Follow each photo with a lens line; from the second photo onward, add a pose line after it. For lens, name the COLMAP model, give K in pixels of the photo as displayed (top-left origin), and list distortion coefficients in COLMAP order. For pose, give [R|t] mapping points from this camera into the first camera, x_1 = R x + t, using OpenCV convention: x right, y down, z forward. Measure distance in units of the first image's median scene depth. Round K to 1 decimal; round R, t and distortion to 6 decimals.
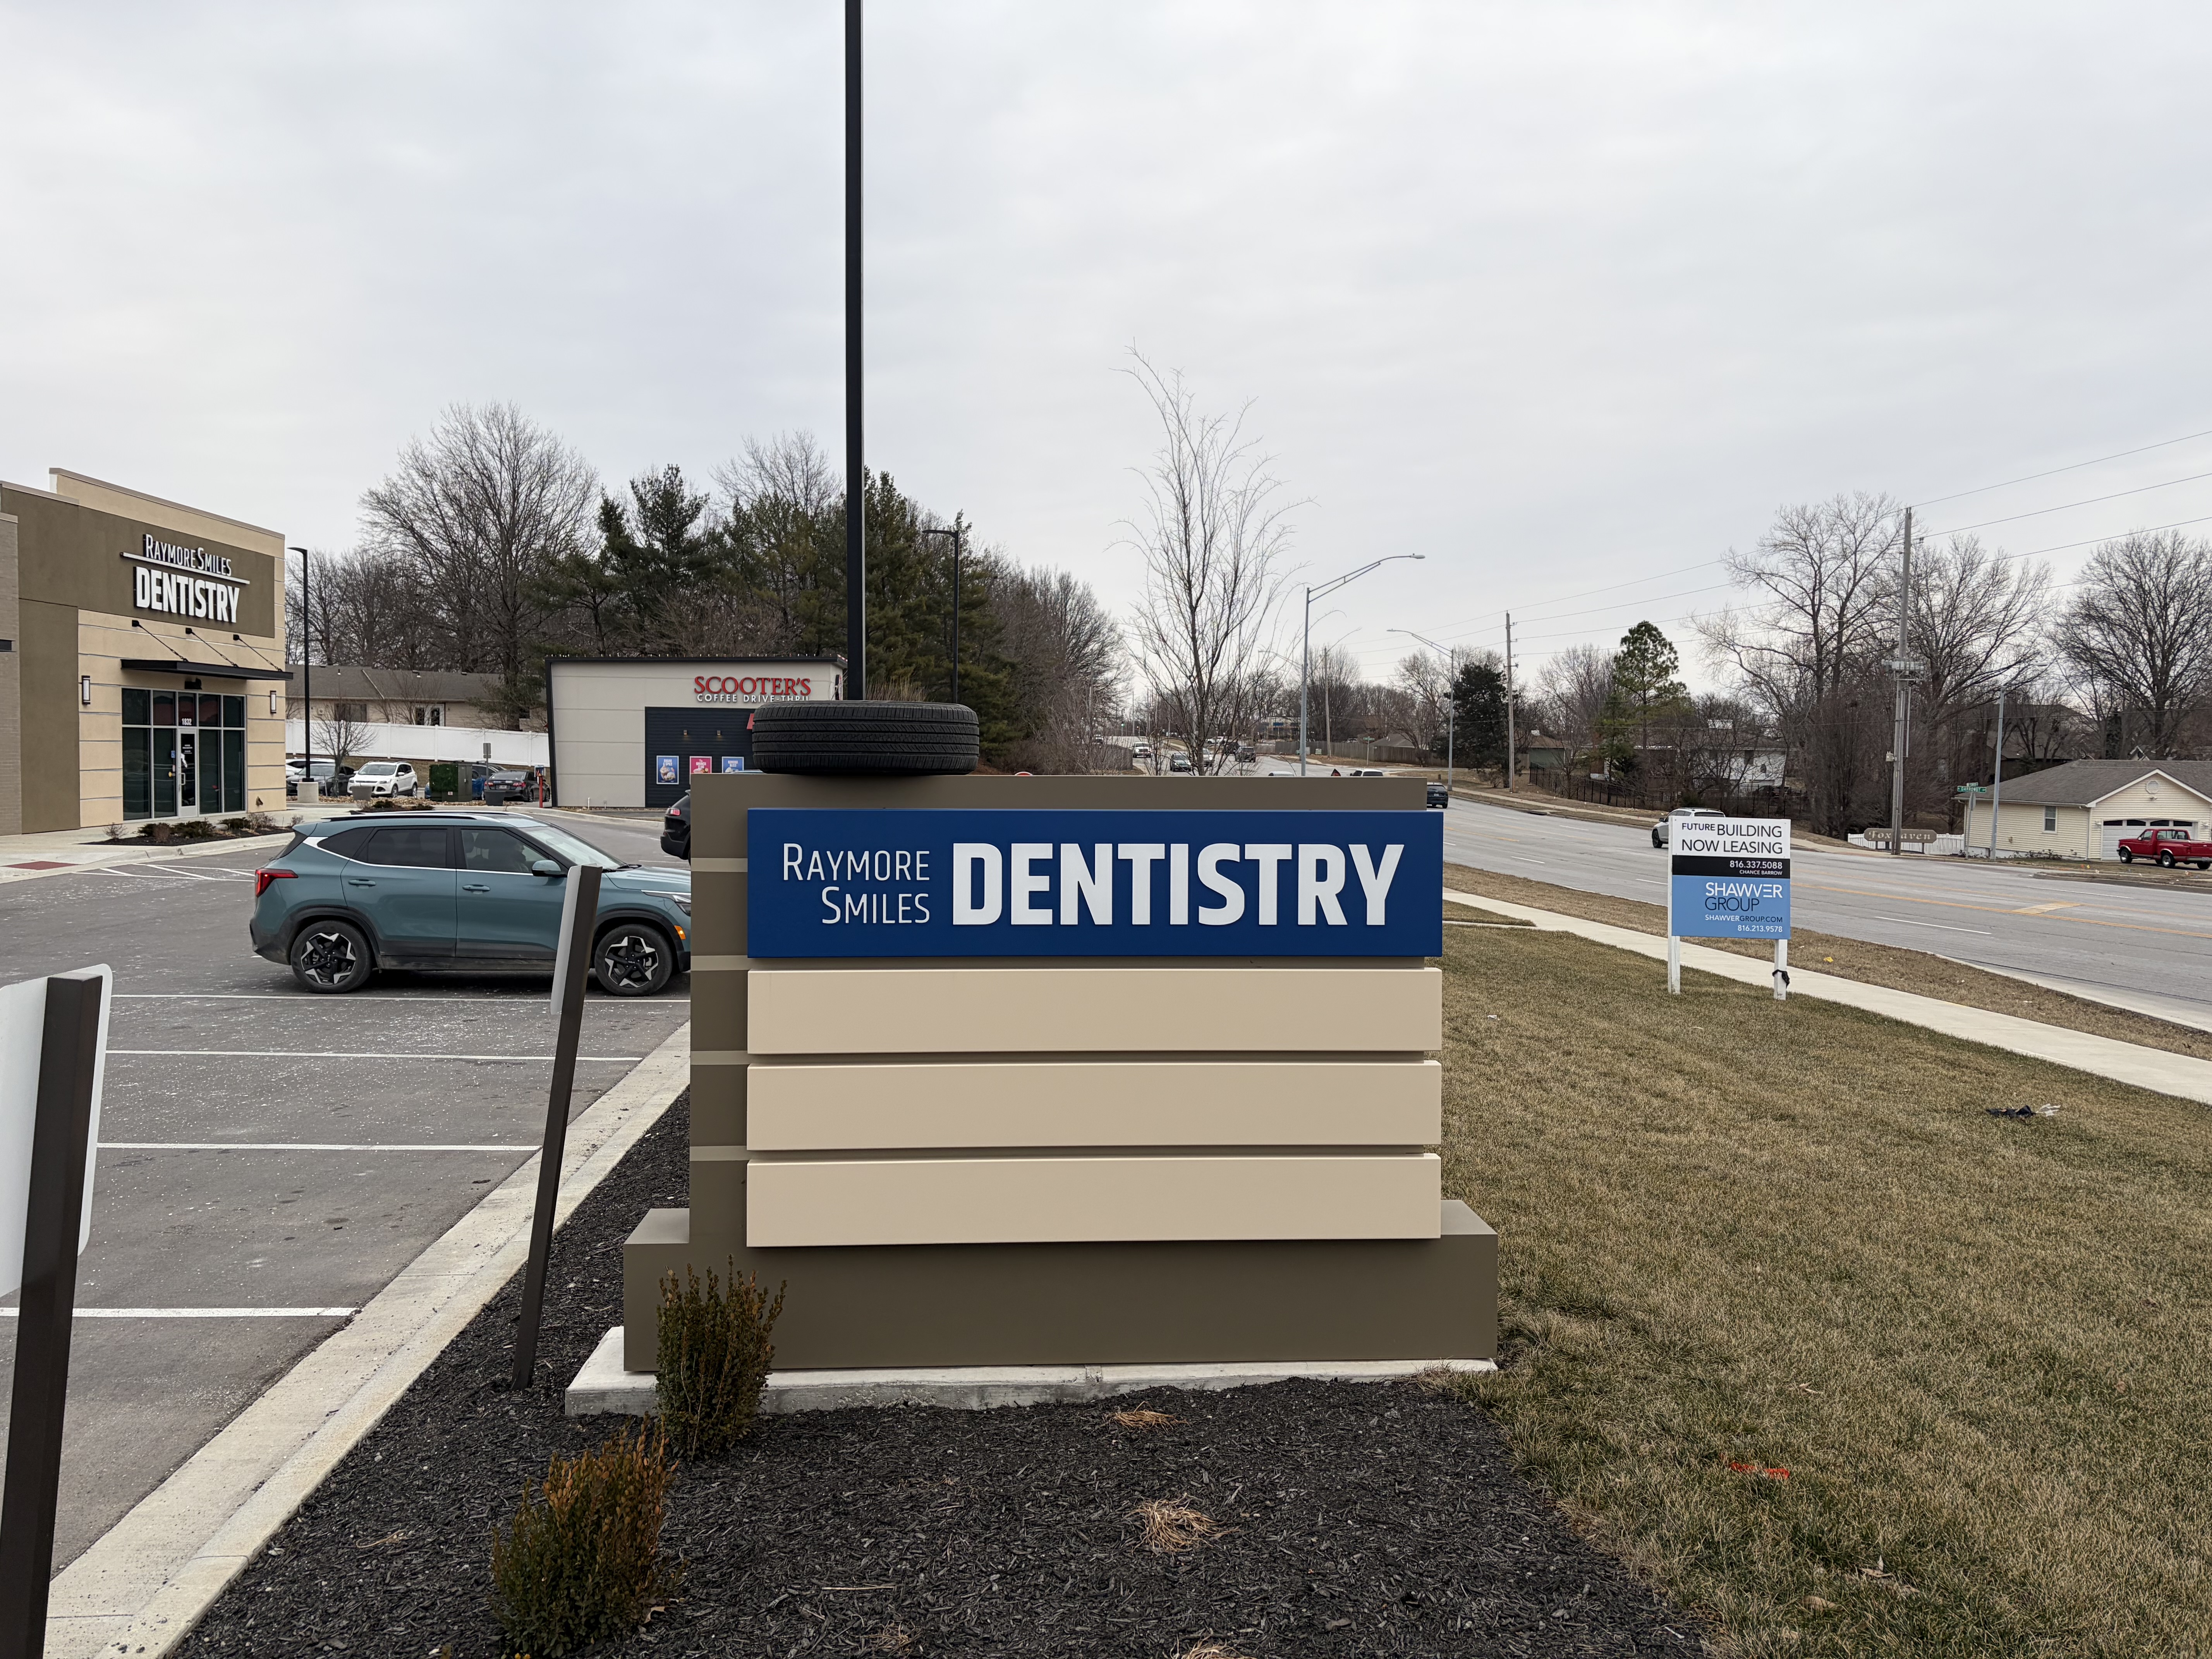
lens RADIAL K [[1660.0, 0, 1106.0], [0, 1660.0, 829.5], [0, 0, 1]] dist [0.003244, 0.001074]
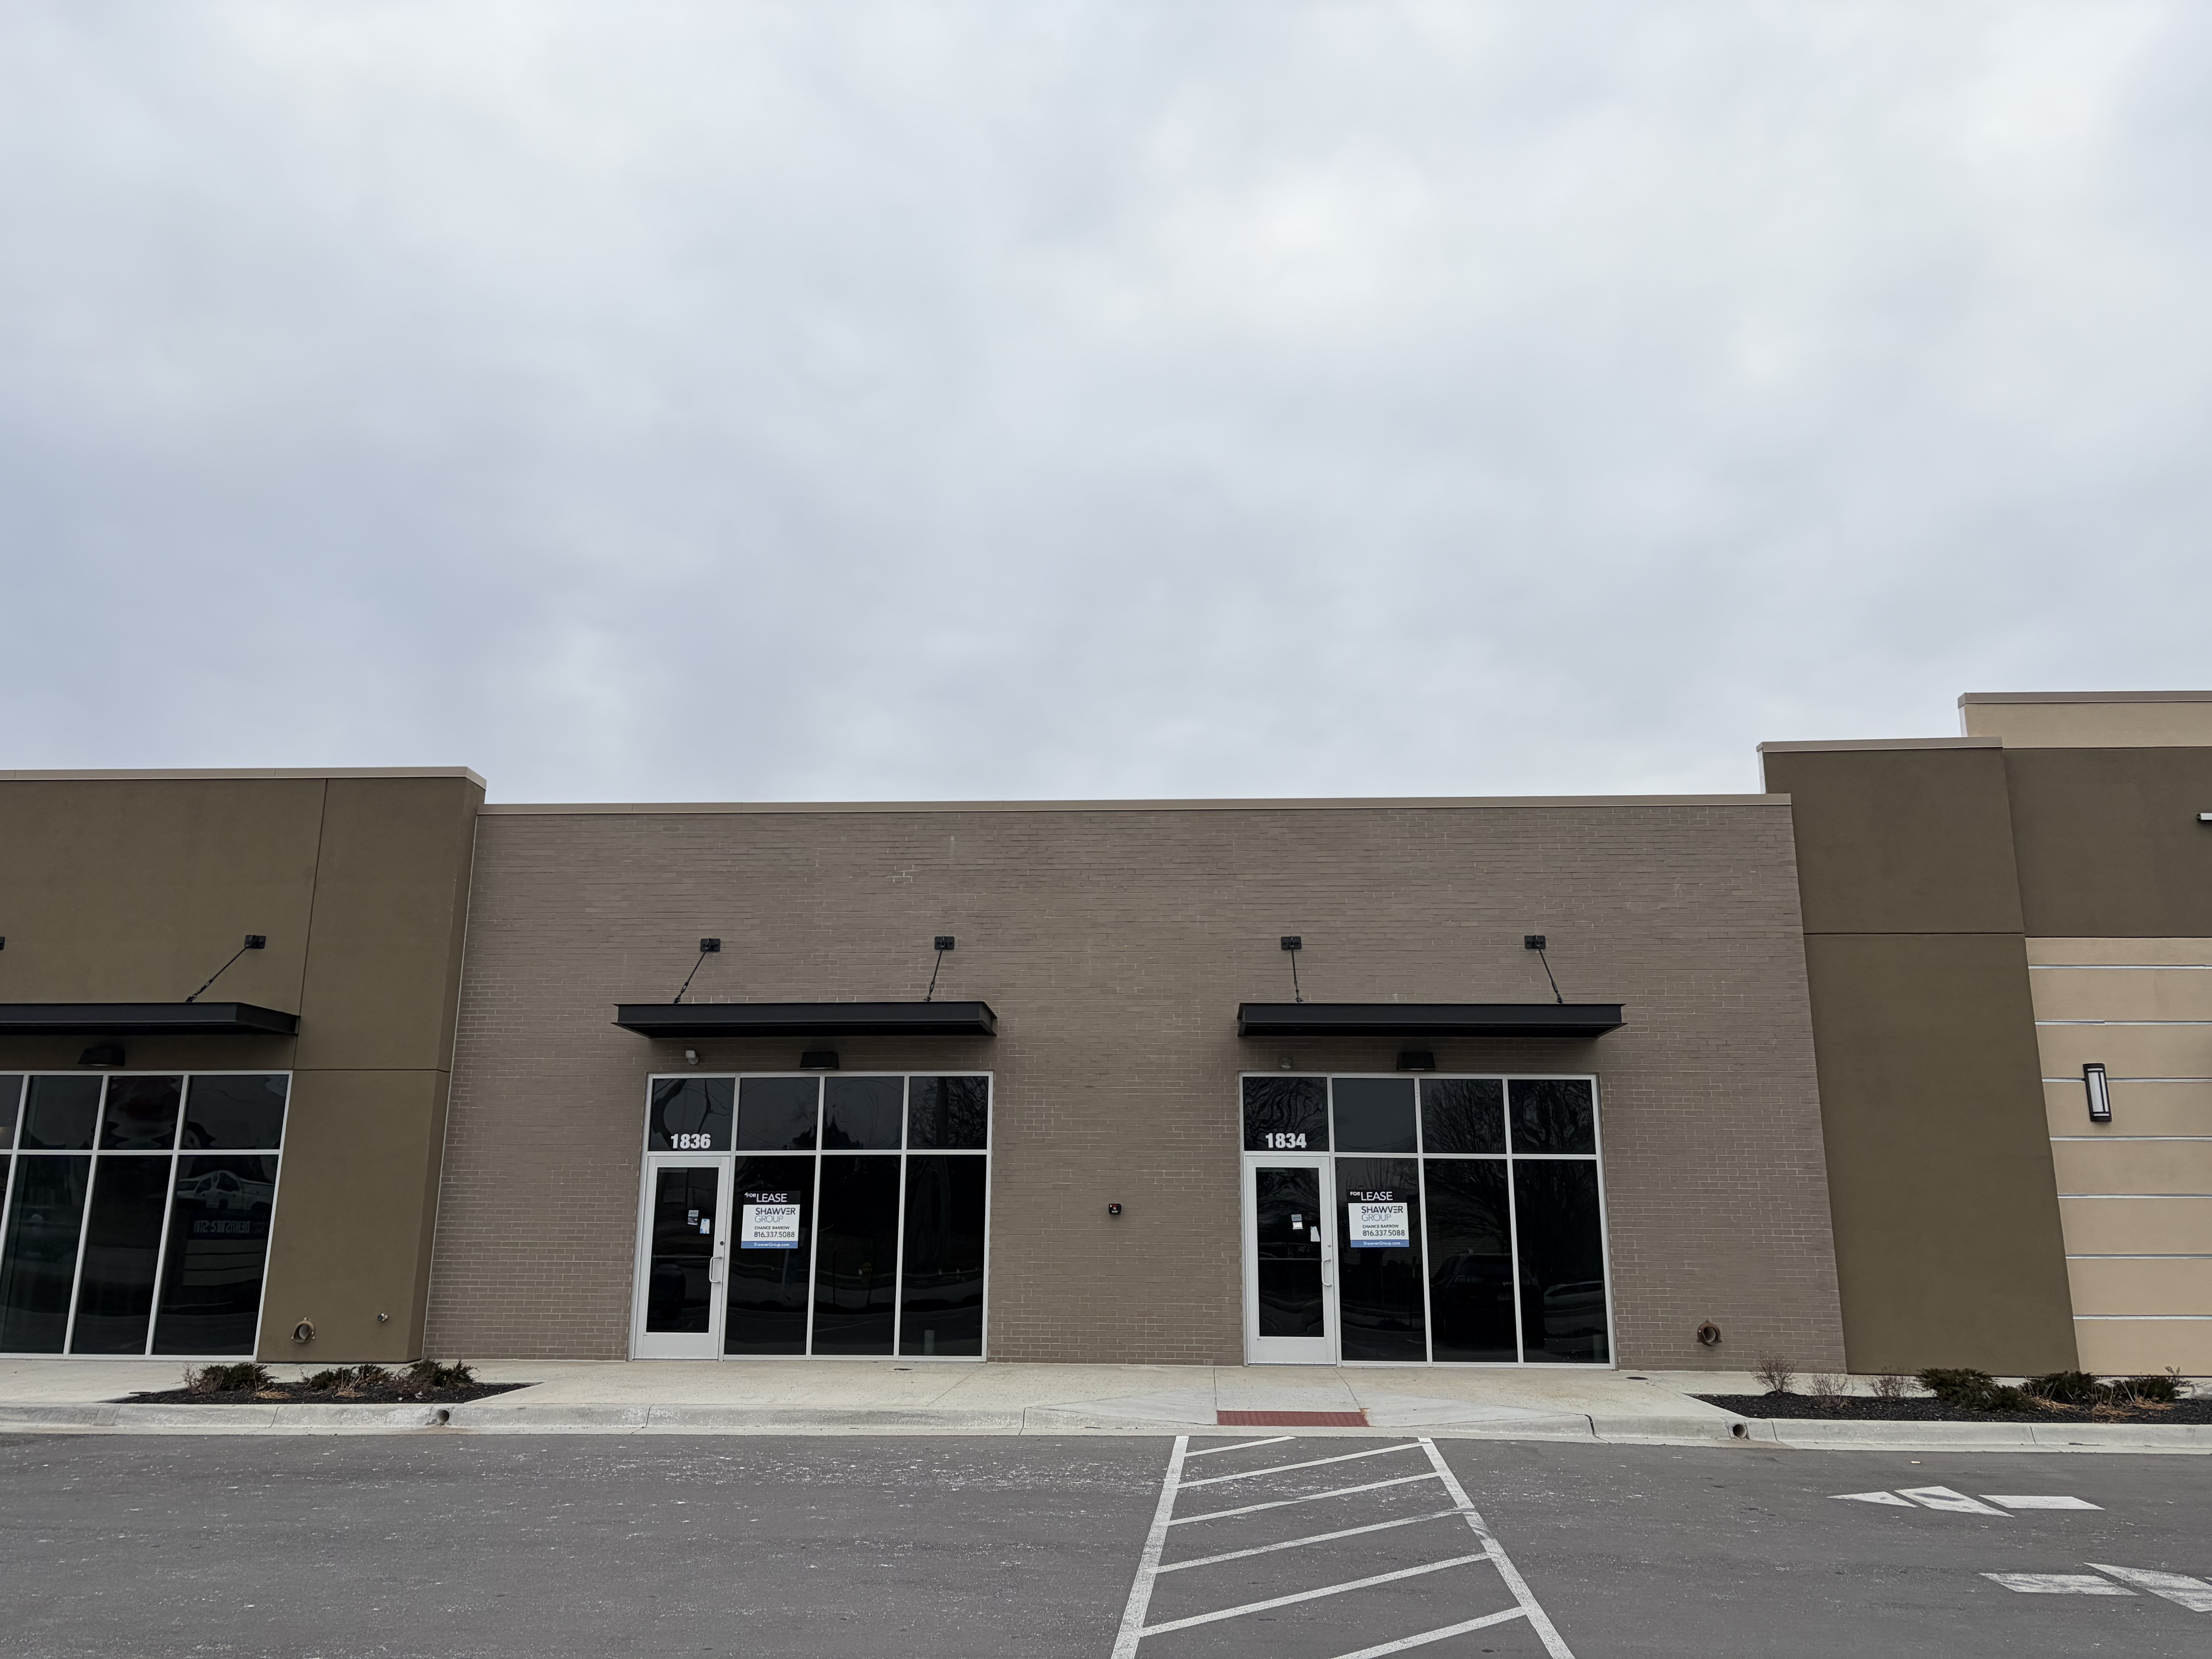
lens RADIAL K [[1587.8, 0, 1106.0], [0, 1587.8, 829.5], [0, 0, 1]] dist [0.009982, 0.000228]
pose [[-0.111663, -0.200476, -0.973314, -0.070100], [-0.052955, 0.979248, -0.195623, -0.042463], [0.992334, 0.029698, -0.119962, 0.639756]]
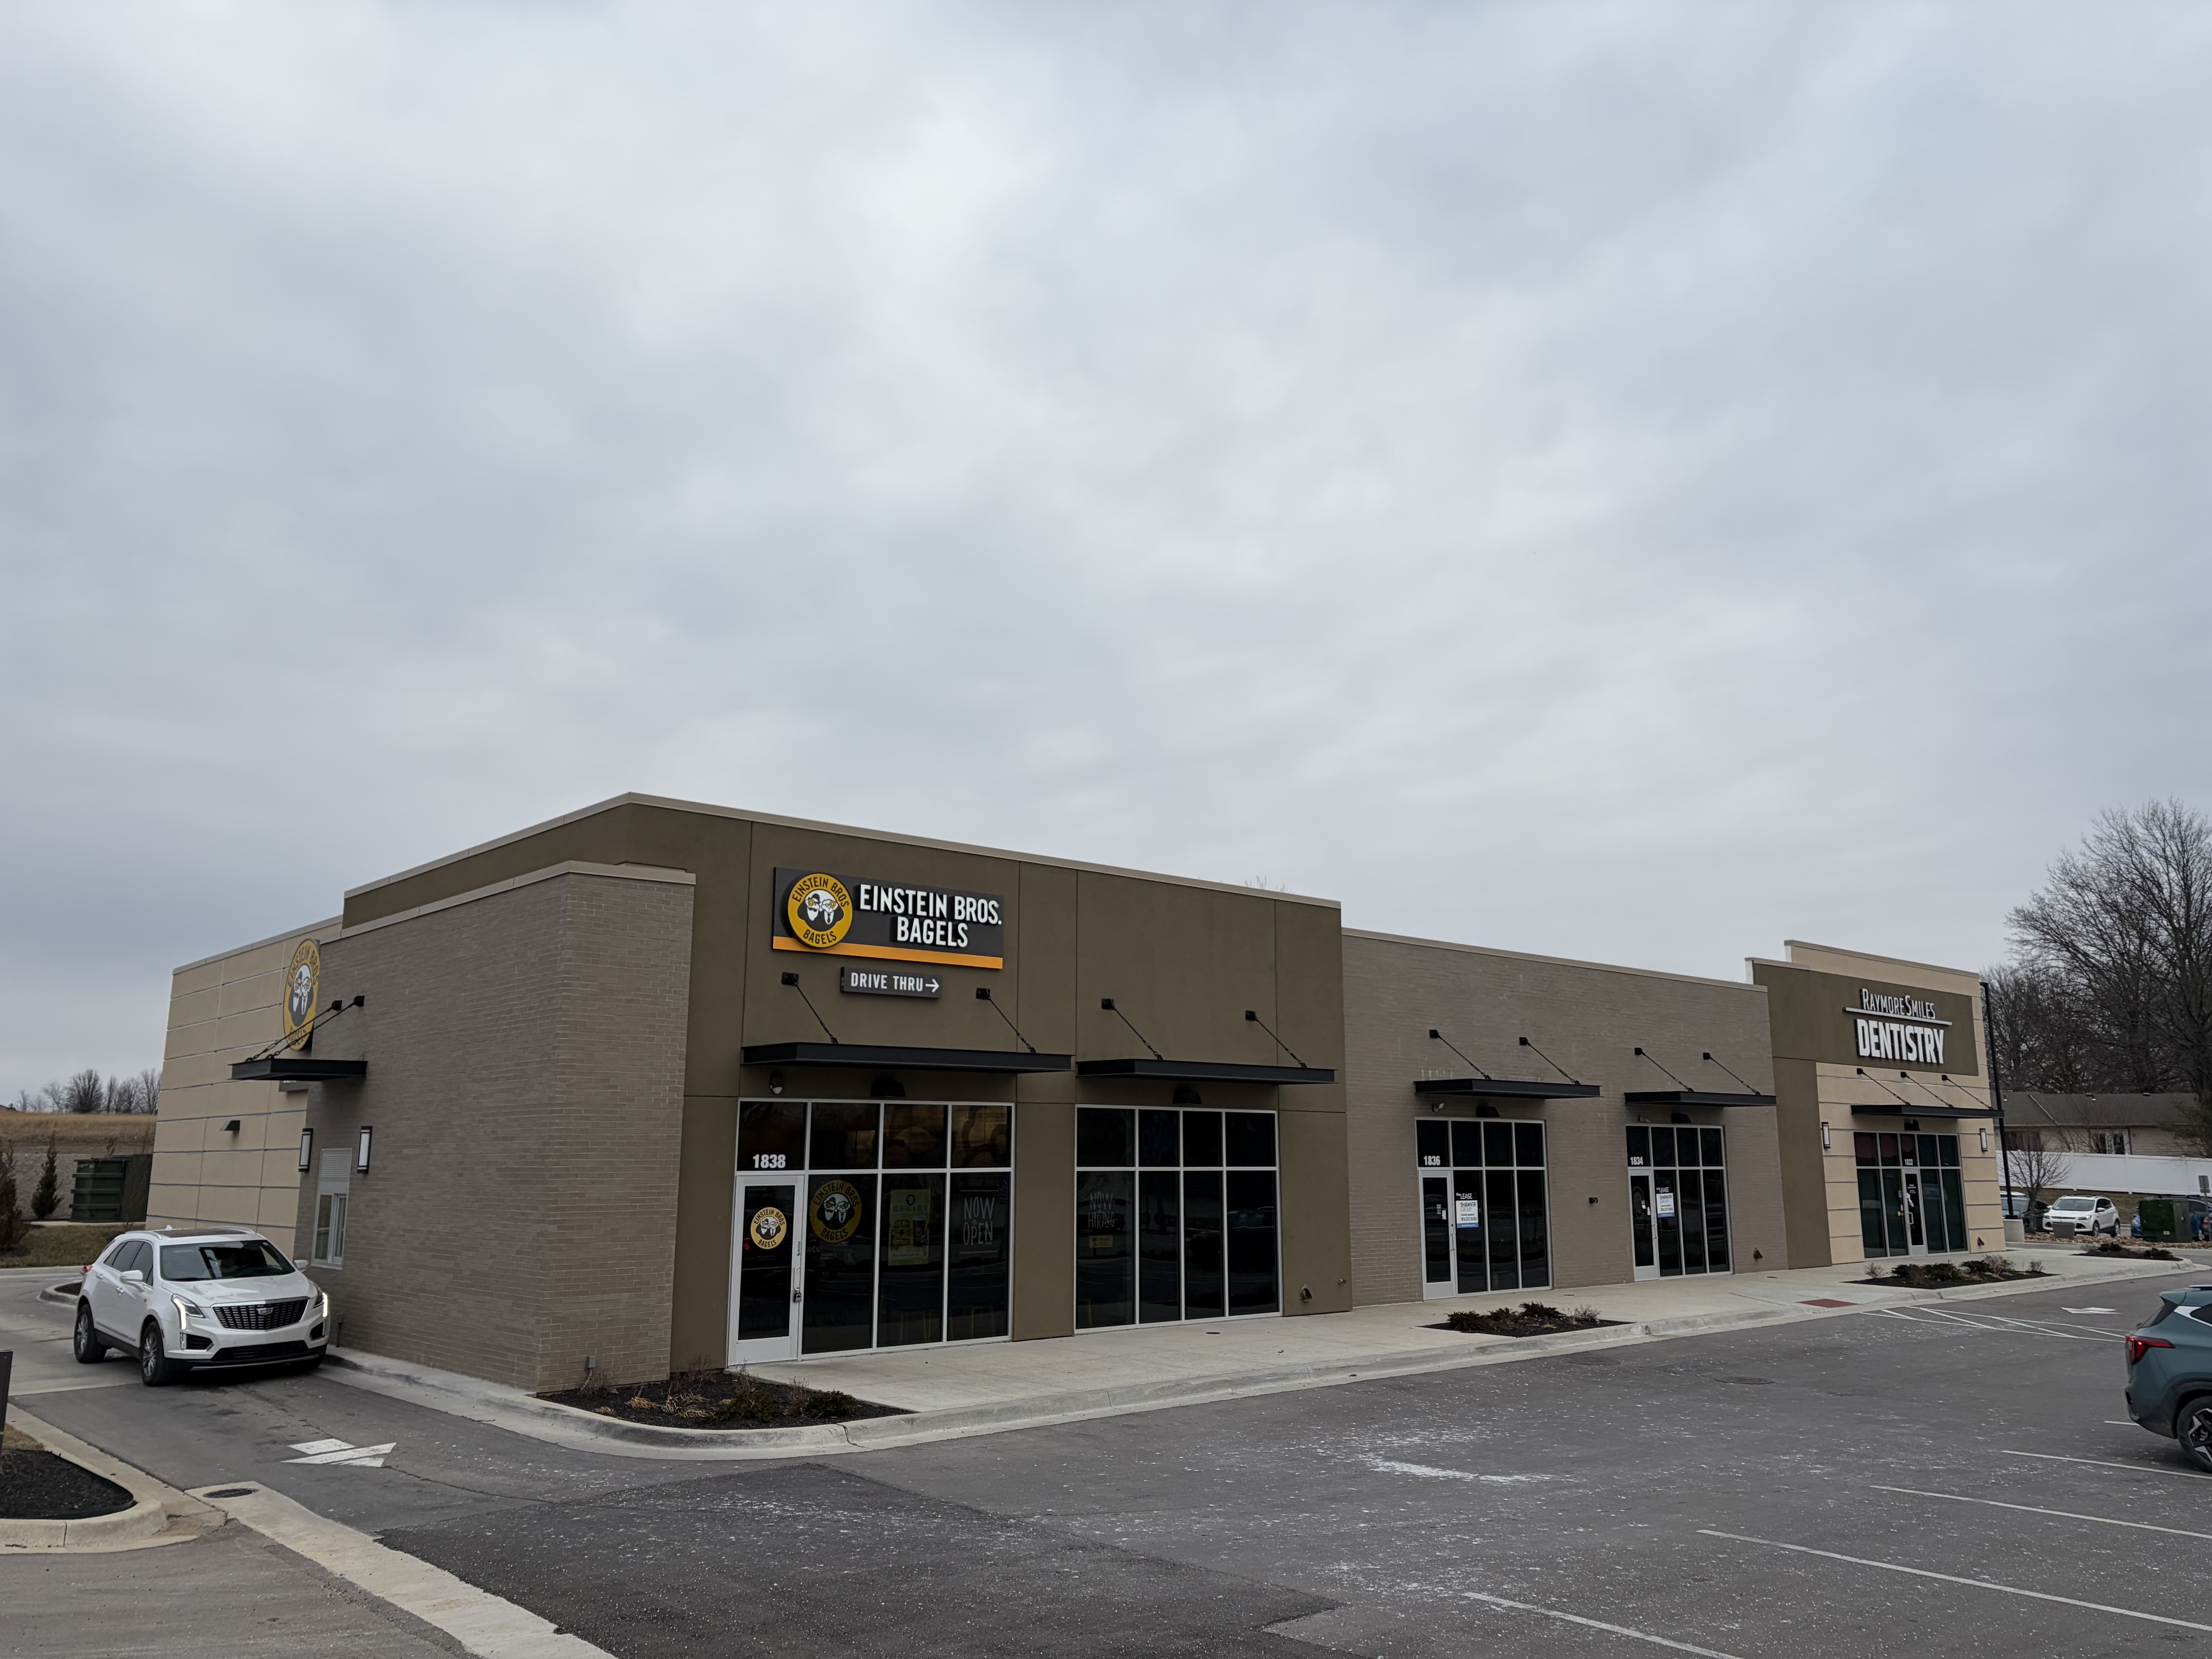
lens RADIAL K [[1660.0, 0, 1106.0], [0, 1660.0, 829.5], [0, 0, 1]] dist [0.003244, 0.001074]
pose [[0.610931, -0.165031, -0.774292, -0.016402], [-0.034348, 0.971585, -0.234184, -0.005781], [0.790939, 0.169666, 0.587903, -0.050413]]
